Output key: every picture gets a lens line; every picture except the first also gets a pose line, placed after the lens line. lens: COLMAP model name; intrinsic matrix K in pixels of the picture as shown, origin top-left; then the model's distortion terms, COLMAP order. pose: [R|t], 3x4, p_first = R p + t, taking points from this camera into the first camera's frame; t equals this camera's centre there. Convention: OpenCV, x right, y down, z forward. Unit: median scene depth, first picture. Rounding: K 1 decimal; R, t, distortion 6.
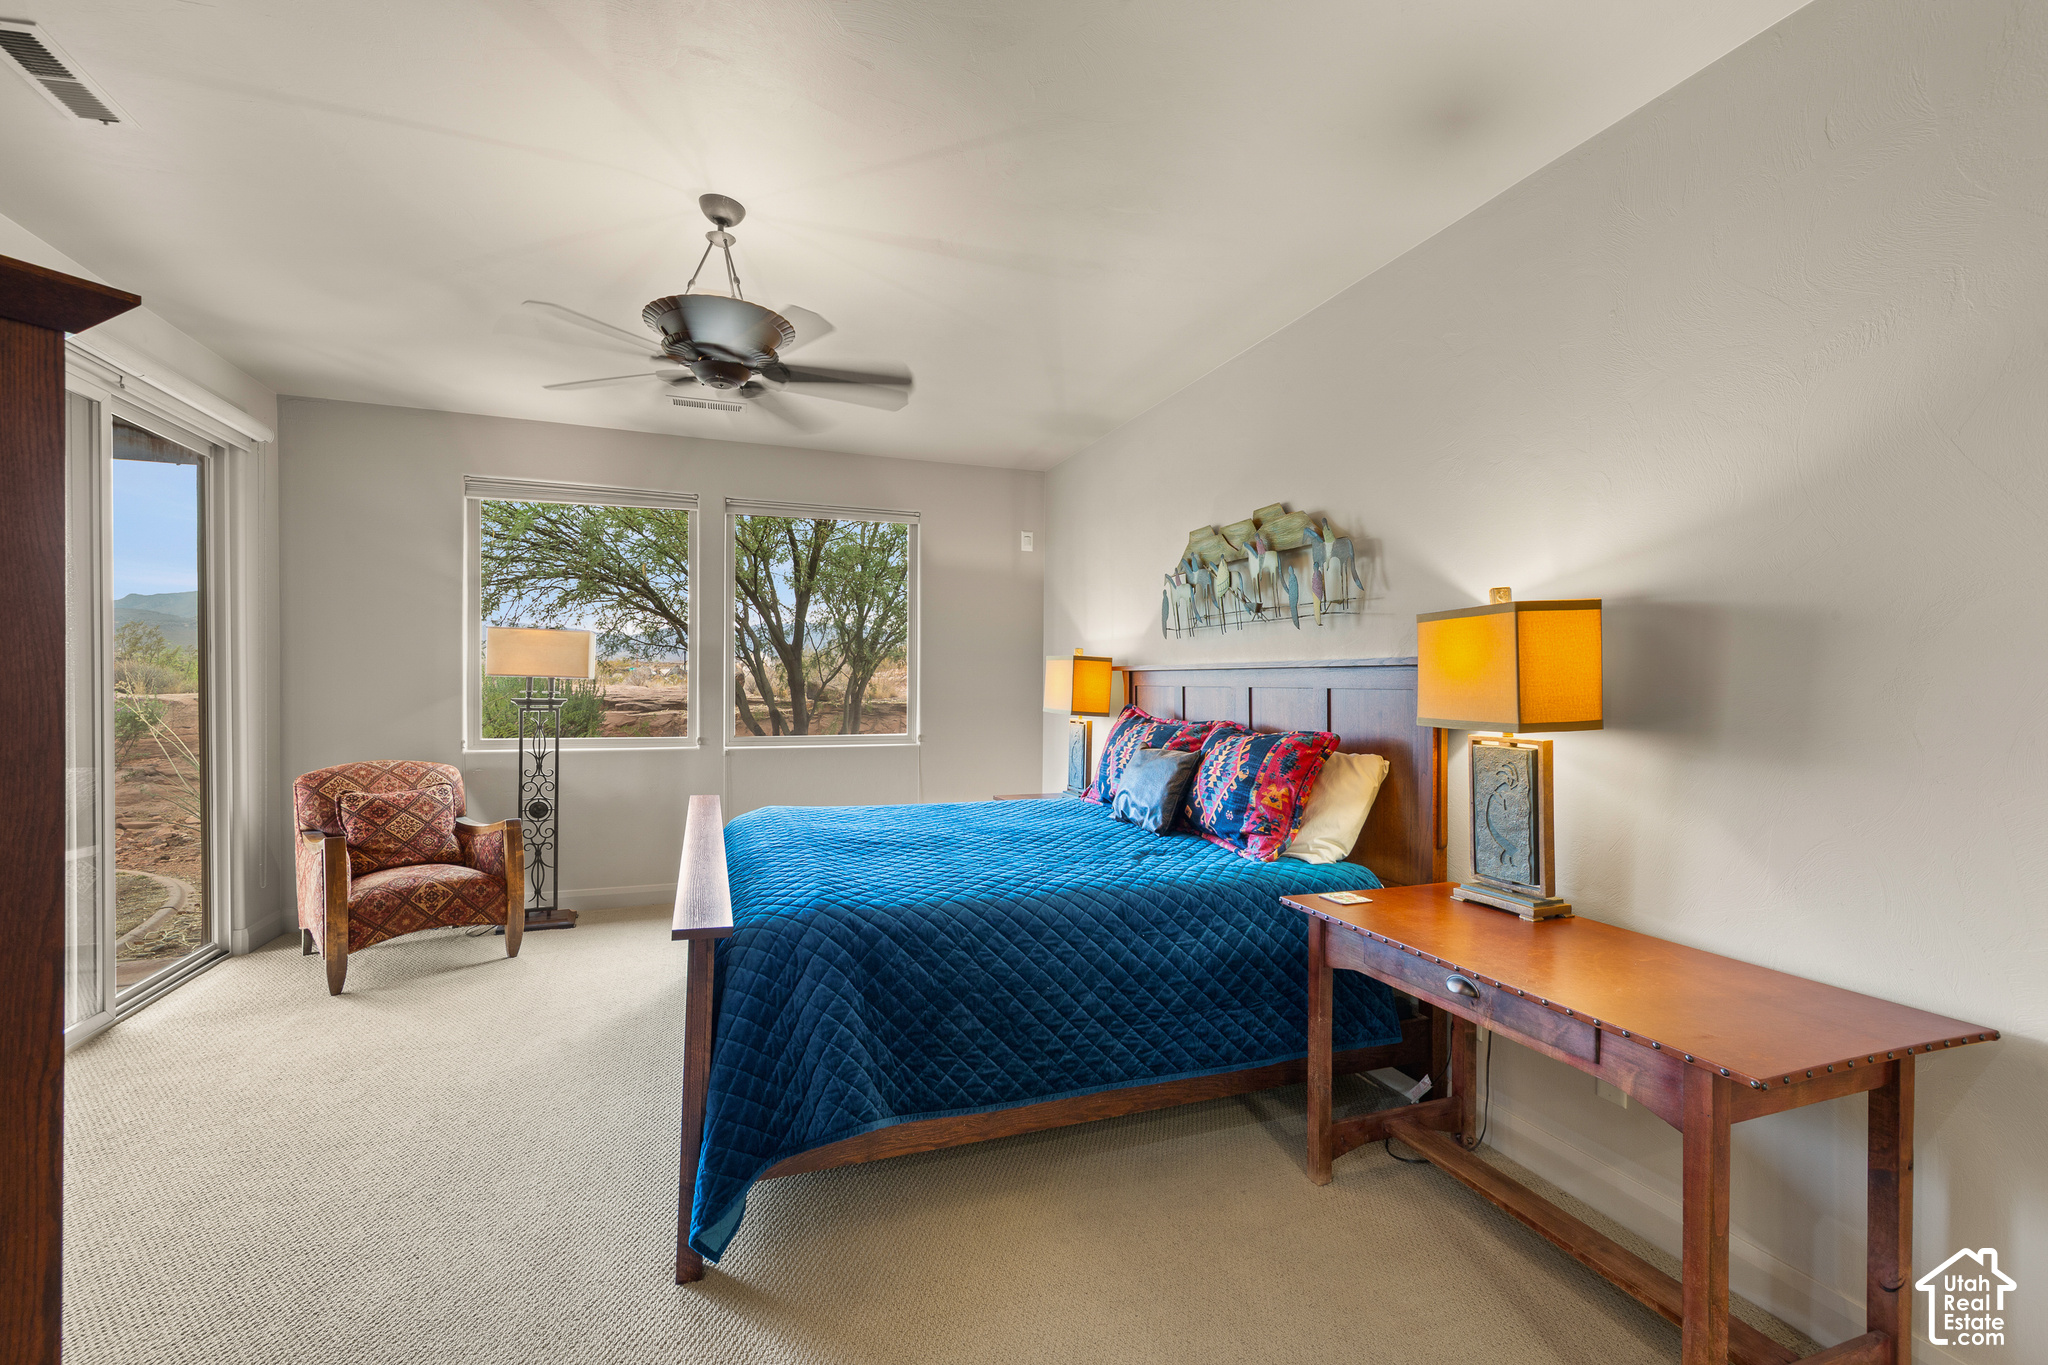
lens RADIAL K [[863.3, 0, 1037.1], [0, 863.3, 685.1], [0, 0, 1]] dist [0.001445, 0.000610]
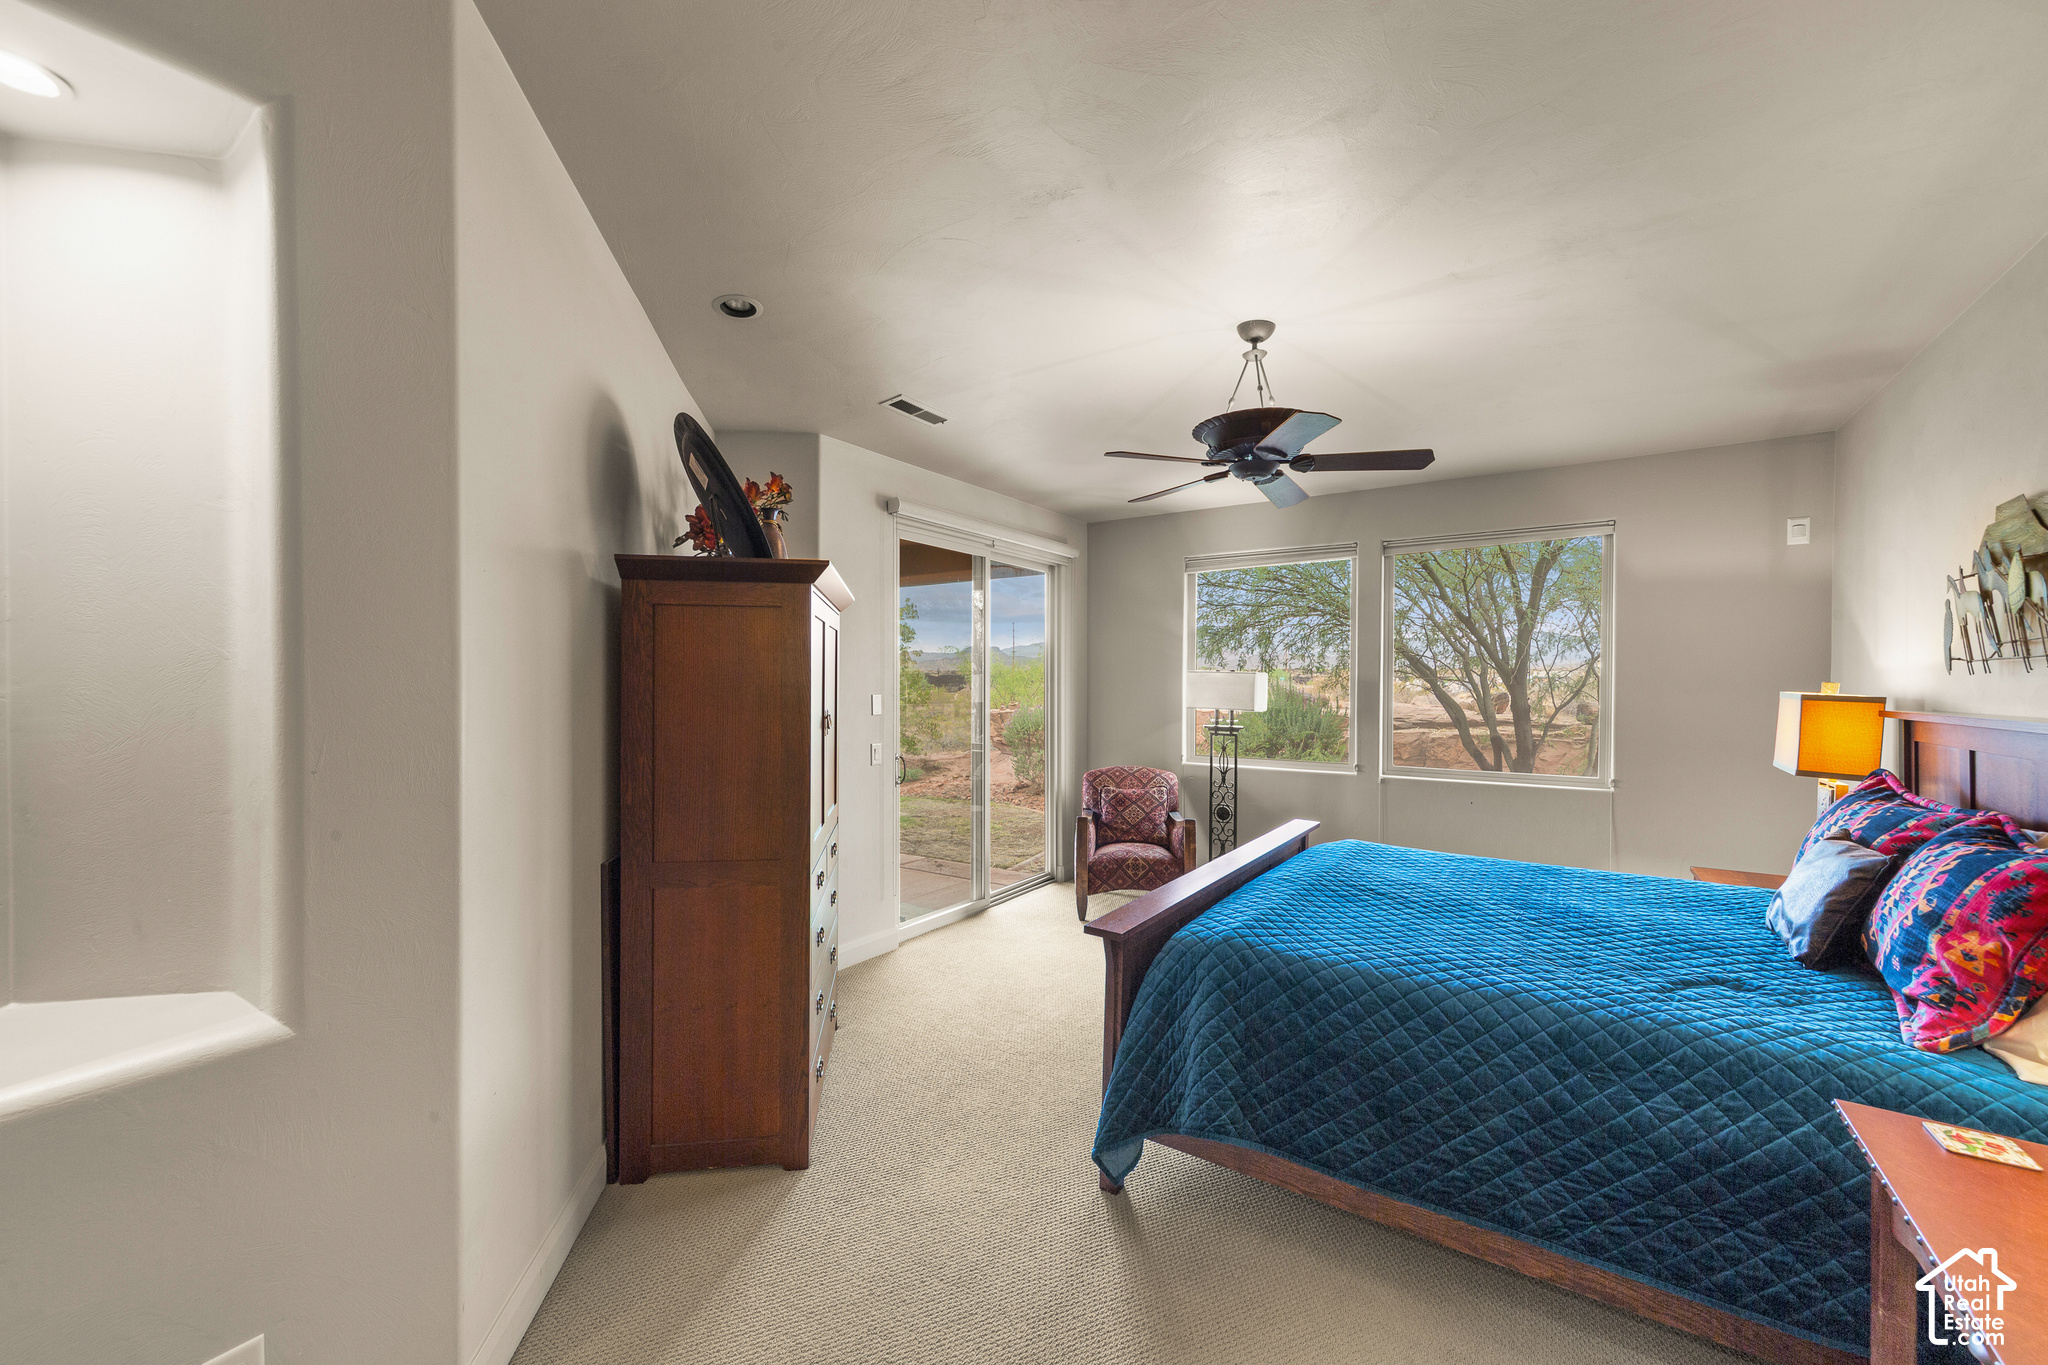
lens RADIAL K [[816.5, 0, 1028.1], [0, 816.5, 682.0], [0, 0, 1]] dist [0.001423, 0.000061]
pose [[0.579361, -0.004709, -0.815058, 0.322798], [-0.003658, 0.999958, -0.008377, -0.051627], [0.815063, 0.007835, 0.579319, 0.090671]]
